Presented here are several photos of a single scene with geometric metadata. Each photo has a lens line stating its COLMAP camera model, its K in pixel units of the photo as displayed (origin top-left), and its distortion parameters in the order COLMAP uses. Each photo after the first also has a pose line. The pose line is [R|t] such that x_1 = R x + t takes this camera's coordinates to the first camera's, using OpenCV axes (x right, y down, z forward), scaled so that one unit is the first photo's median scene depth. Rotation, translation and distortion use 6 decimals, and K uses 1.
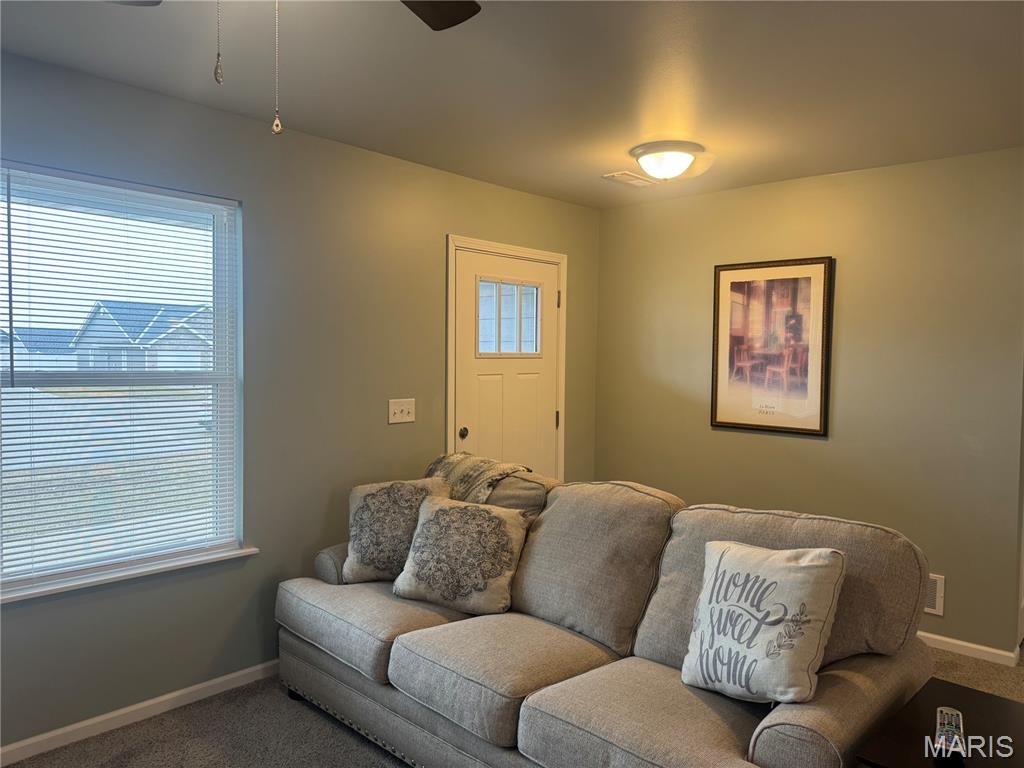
lens RADIAL K [[711.9, 0, 512.0], [0, 711.9, 384.0], [0, 0, 1]] dist [0.154117, -0.245477]
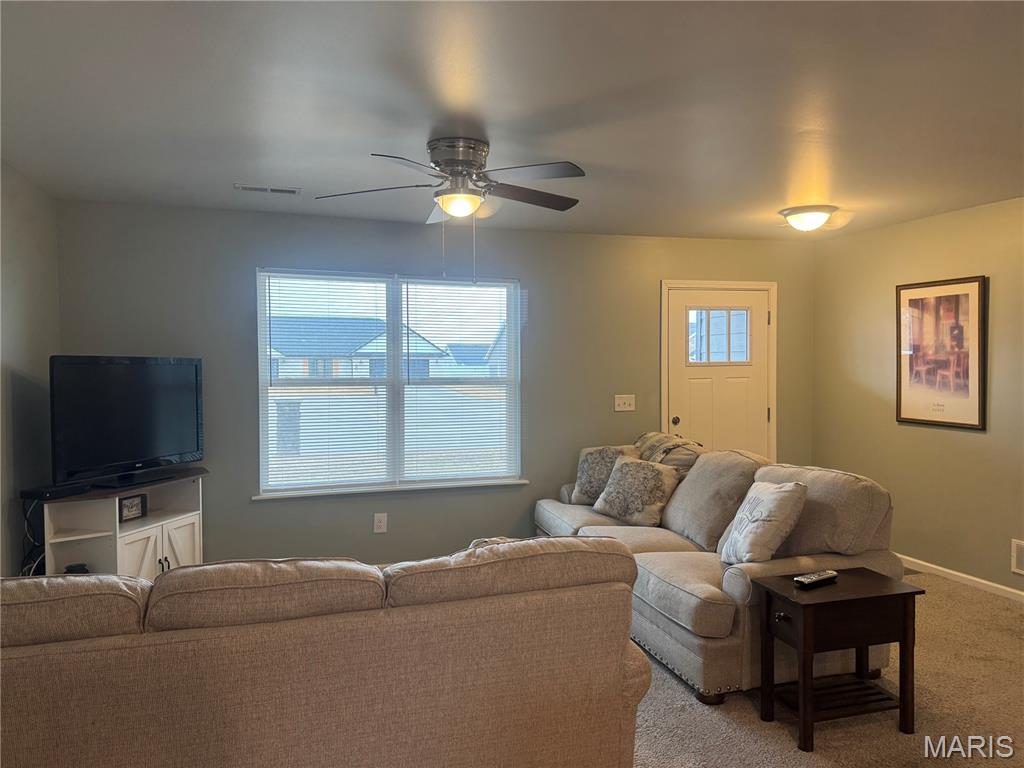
lens RADIAL K [[711.9, 0, 512.0], [0, 711.9, 384.0], [0, 0, 1]] dist [0.154117, -0.245477]
pose [[0.870723, -0.000665, -0.491773, 0.368090], [-0.003820, 0.999960, -0.008115, 0.010917], [0.491759, 0.008944, 0.870686, -0.401678]]
